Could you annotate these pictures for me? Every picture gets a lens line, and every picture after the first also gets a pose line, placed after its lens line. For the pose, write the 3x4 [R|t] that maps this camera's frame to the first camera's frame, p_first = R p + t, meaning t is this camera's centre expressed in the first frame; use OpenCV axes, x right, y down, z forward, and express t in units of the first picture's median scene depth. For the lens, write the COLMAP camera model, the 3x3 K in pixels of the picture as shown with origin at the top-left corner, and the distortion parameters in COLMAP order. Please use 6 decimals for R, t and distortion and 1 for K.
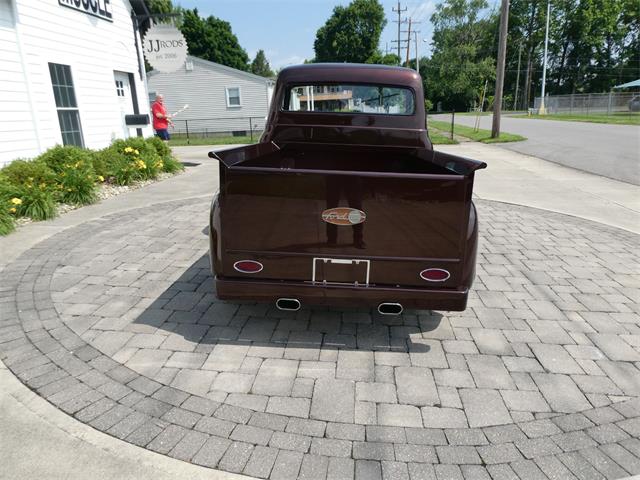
lens RADIAL K [[444.0, 0, 330.3], [0, 444.0, 240.9], [0, 0, 1]] dist [-0.002841, -0.021113]
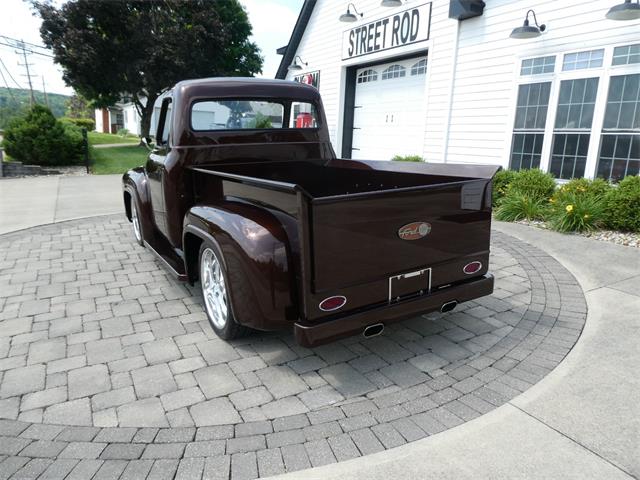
lens RADIAL K [[443.2, 0, 318.9], [0, 443.2, 243.0], [0, 0, 1]] dist [-0.035214, -0.003136]
pose [[-0.844884, 0.115449, -0.522343, 0.229827], [-0.155670, 0.881118, 0.446540, -0.244938], [0.511798, 0.458588, -0.726470, 0.890643]]
